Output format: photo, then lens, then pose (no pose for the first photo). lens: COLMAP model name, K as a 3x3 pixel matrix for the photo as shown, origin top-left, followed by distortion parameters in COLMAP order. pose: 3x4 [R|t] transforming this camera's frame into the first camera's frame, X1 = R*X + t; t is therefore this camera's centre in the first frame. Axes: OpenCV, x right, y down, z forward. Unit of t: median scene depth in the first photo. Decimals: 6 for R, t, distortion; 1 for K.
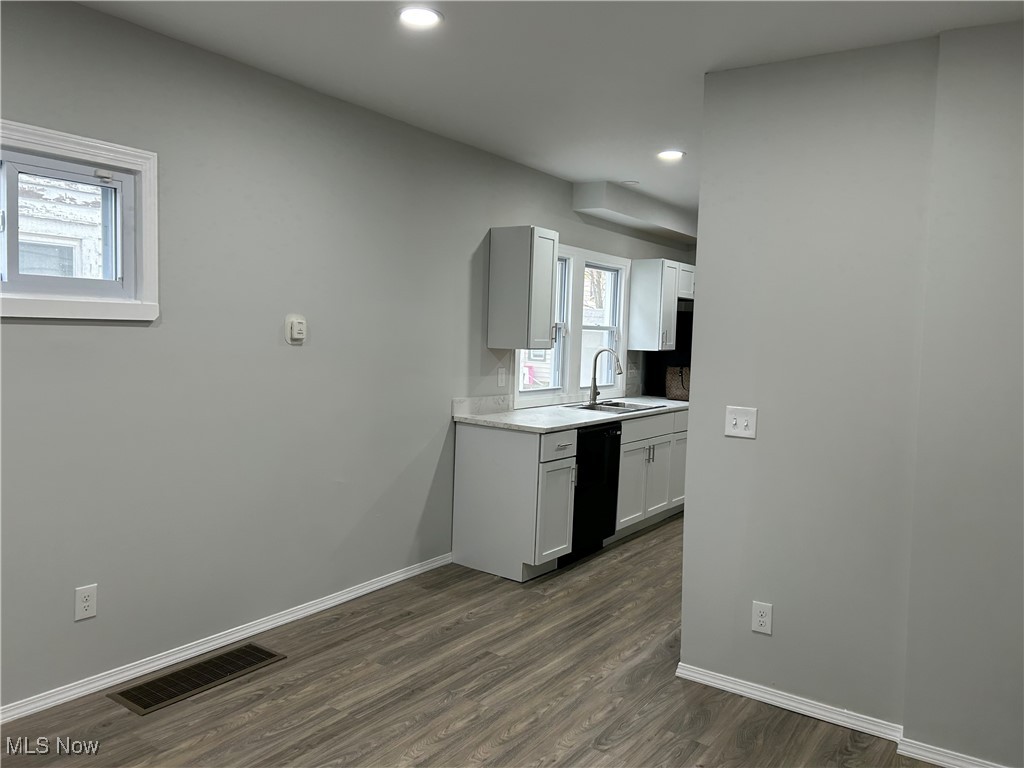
lens RADIAL K [[769.5, 0, 504.8], [0, 769.5, 381.1], [0, 0, 1]] dist [0.055568, -0.064553]
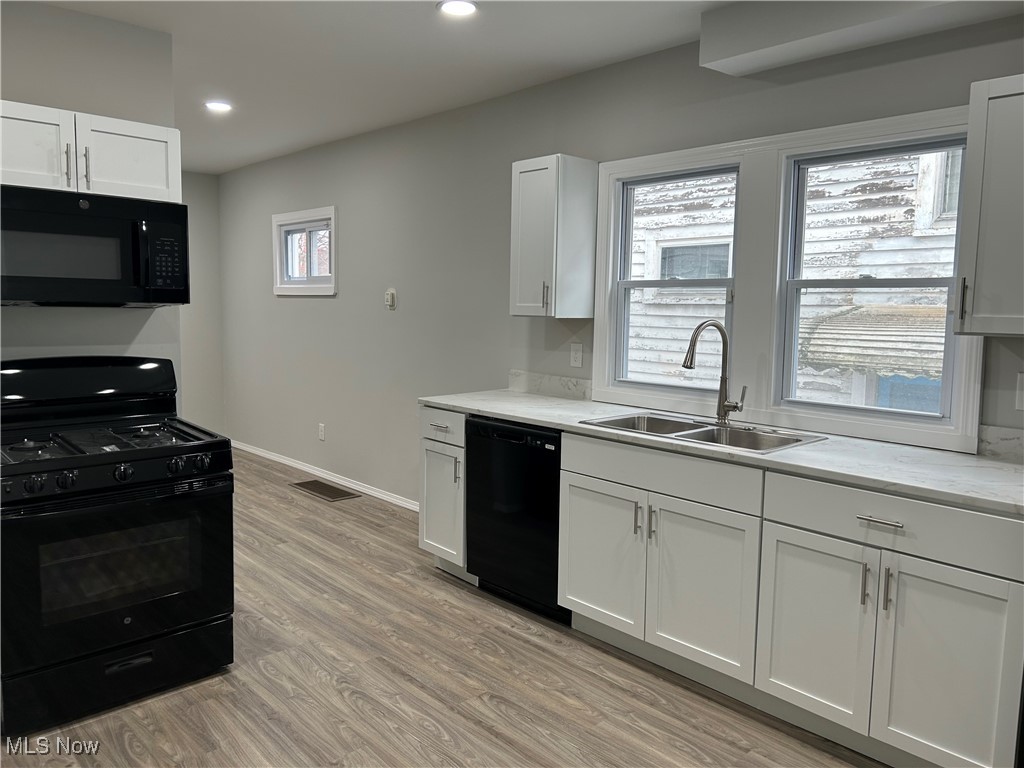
lens RADIAL K [[773.1, 0, 503.8], [0, 773.1, 374.2], [0, 0, 1]] dist [0.058459, -0.055034]
pose [[-0.226029, 0.051004, -0.972784, 1.049988], [-0.090278, 0.993234, 0.073052, -0.049005], [0.969928, 0.104333, -0.219895, 1.480446]]
